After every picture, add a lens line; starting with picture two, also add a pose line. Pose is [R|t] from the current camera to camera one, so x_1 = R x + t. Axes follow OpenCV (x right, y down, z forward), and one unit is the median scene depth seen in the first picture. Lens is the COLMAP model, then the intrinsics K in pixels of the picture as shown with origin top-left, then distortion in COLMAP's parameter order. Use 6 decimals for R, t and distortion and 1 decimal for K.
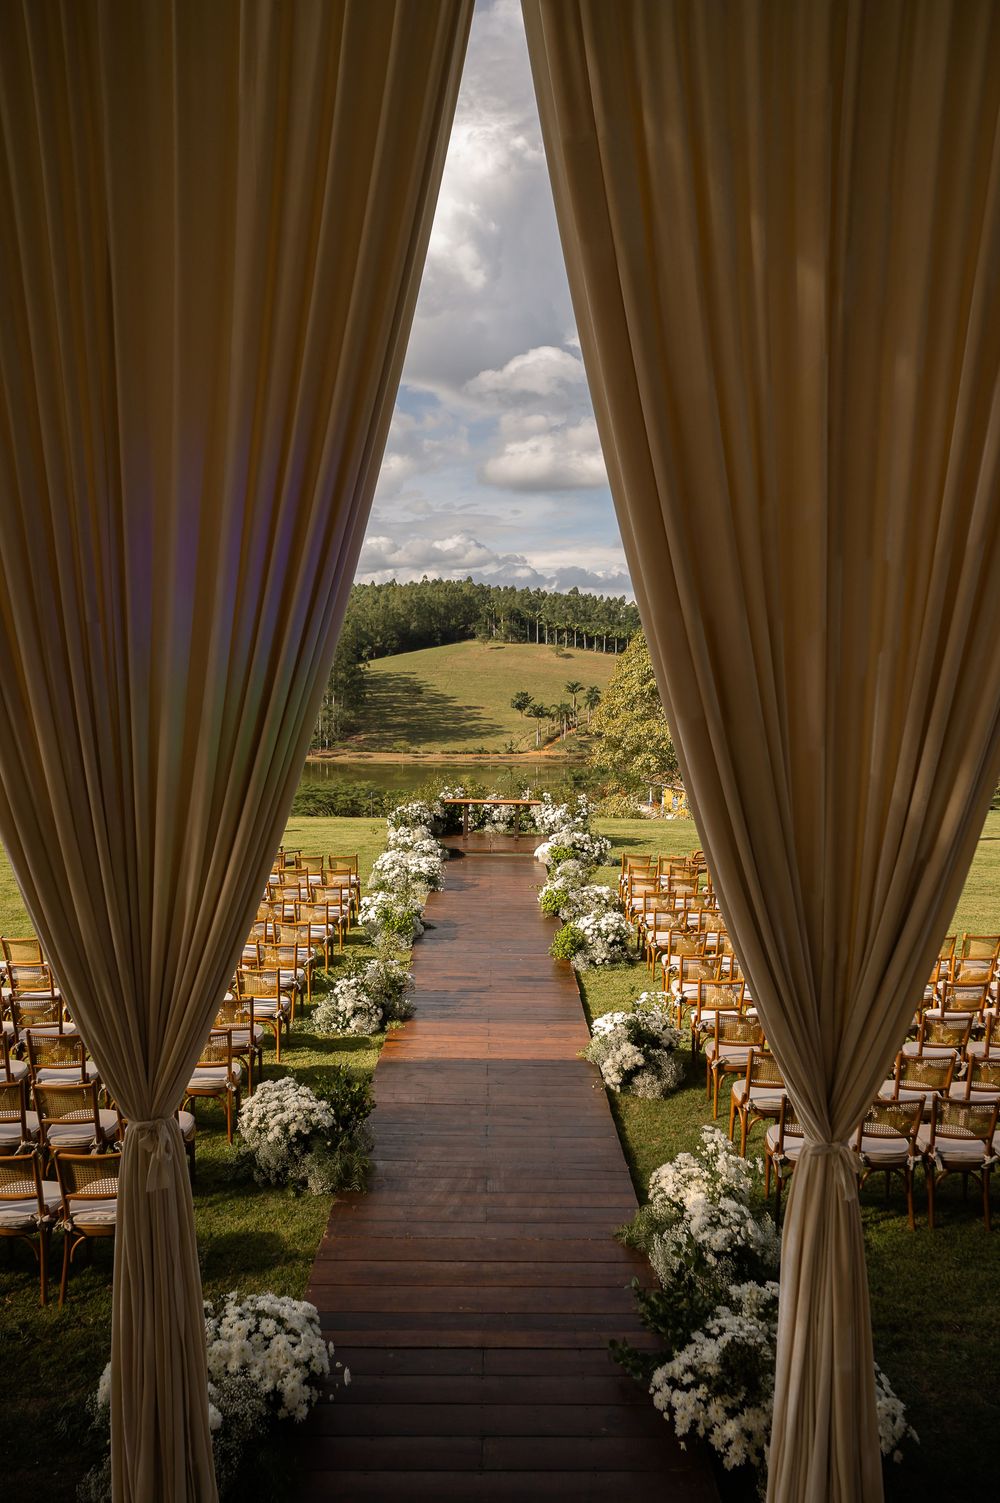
lens RADIAL K [[1045.7, 0, 500.0], [0, 1045.7, 751.5], [0, 0, 1]] dist [0.000757, -0.000039]
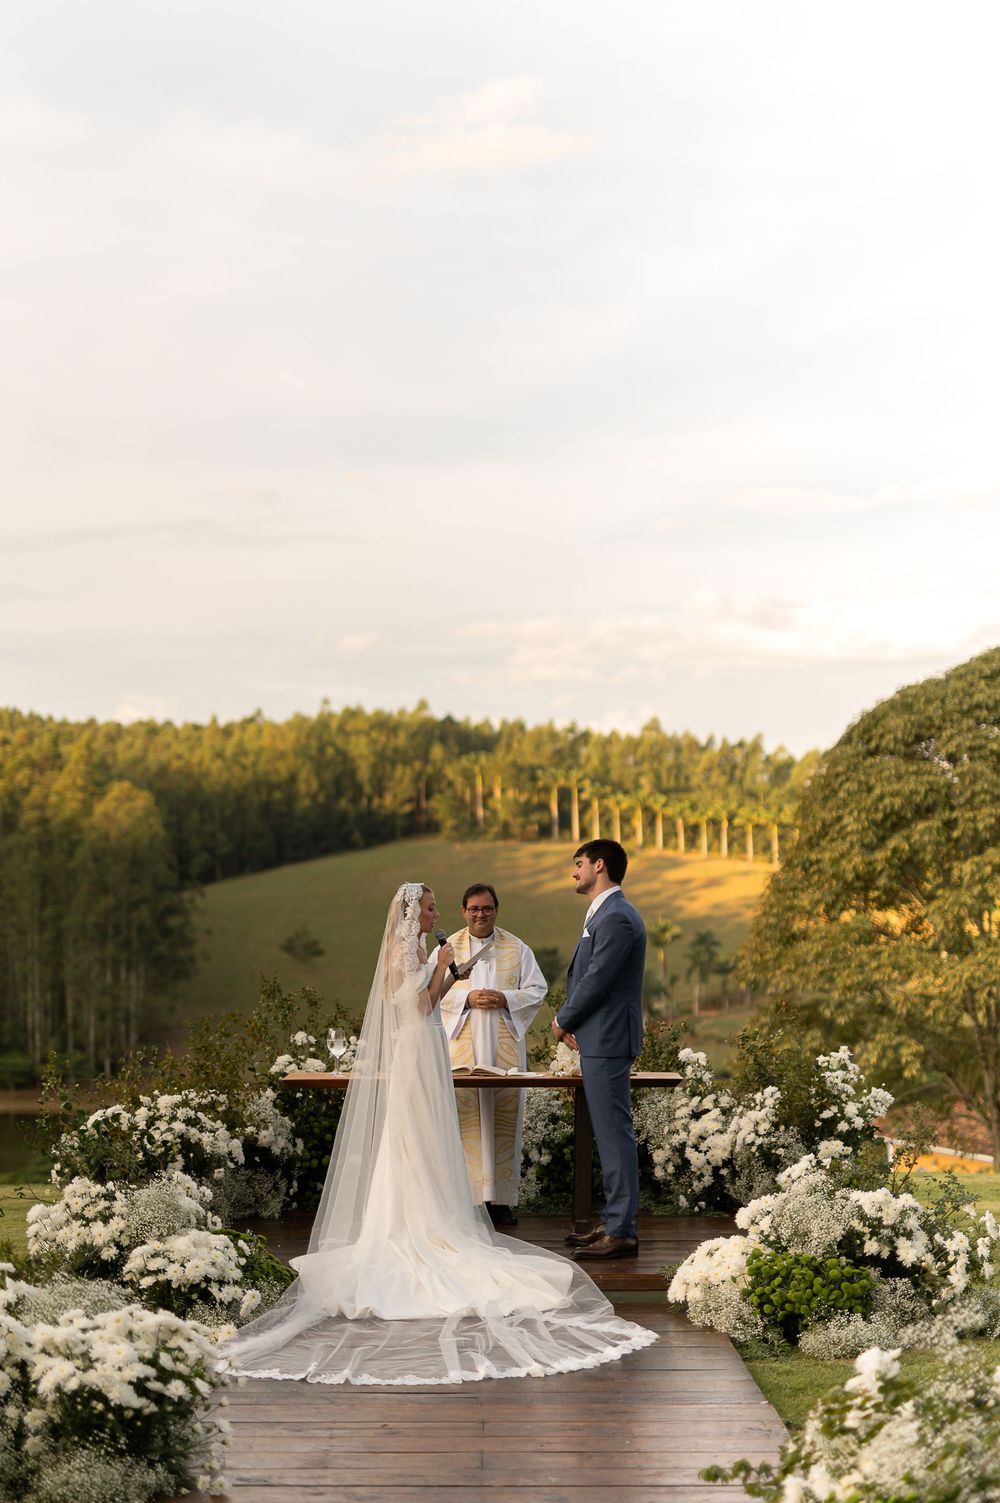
lens RADIAL K [[2139.4, 0, 500.0], [0, 2139.4, 751.5], [0, 0, 1]] dist [0.020455, -0.069150]
pose [[0.999824, -0.018247, 0.004400, -0.003769], [0.018719, 0.986594, -0.162114, 0.058135], [-0.001383, 0.162168, 0.986762, 0.531669]]
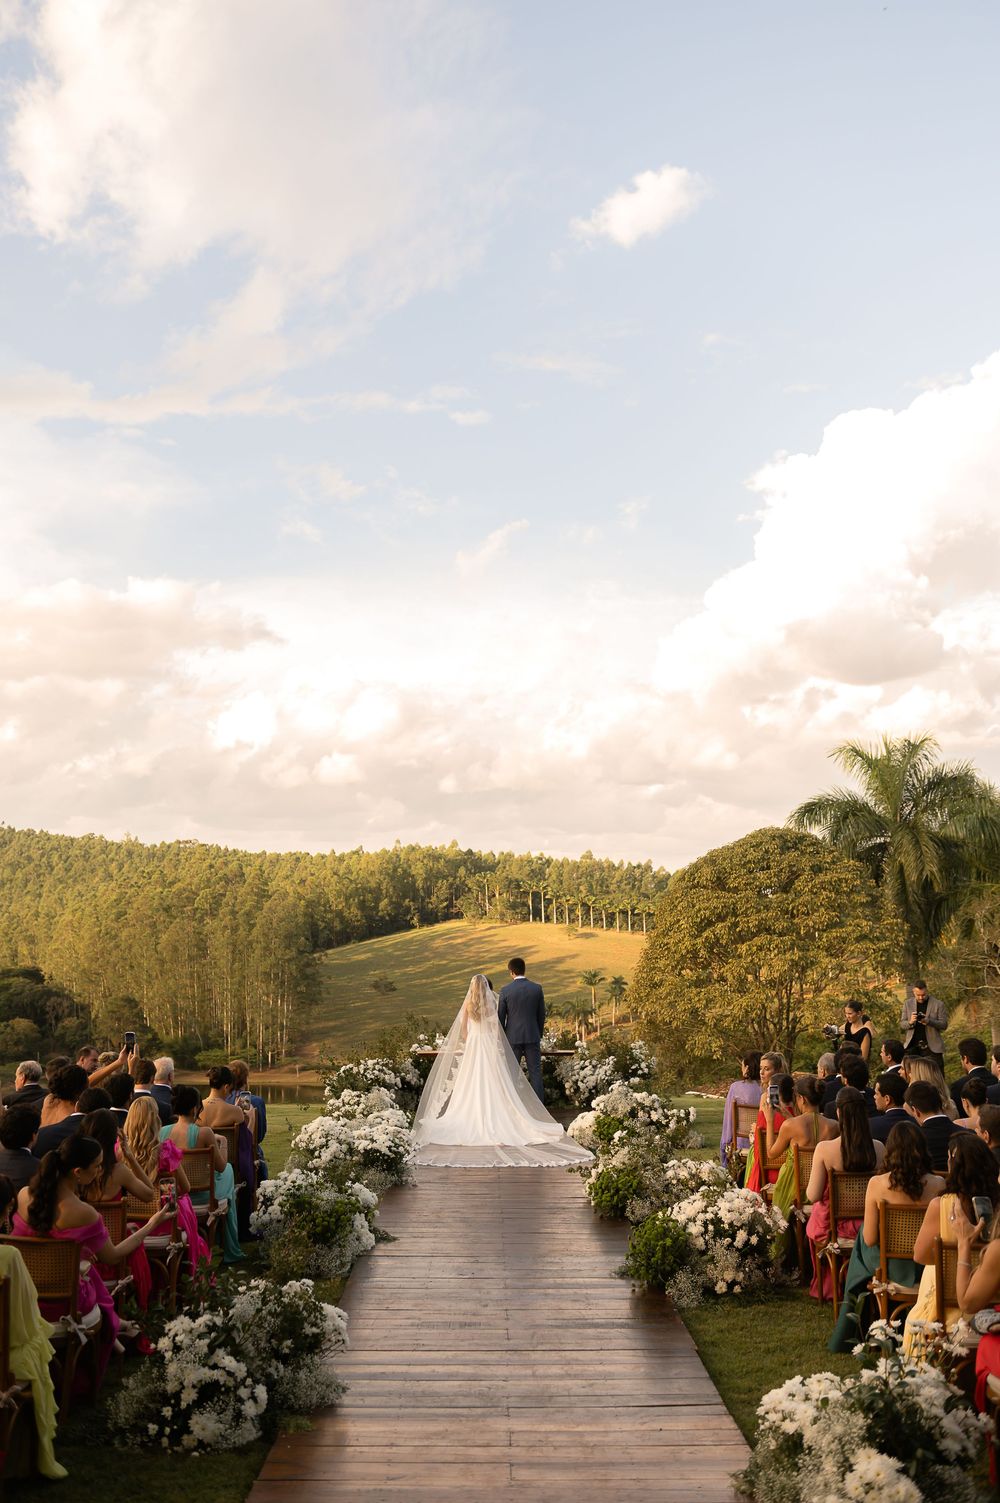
lens RADIAL K [[1294.5, 0, 500.0], [0, 1294.5, 751.5], [0, 0, 1]] dist [-0.010430, -0.003443]
pose [[0.999762, -0.020414, 0.007662, -0.007286], [0.021674, 0.968871, -0.246617, 0.069290], [-0.002389, 0.246724, 0.969083, 0.228917]]
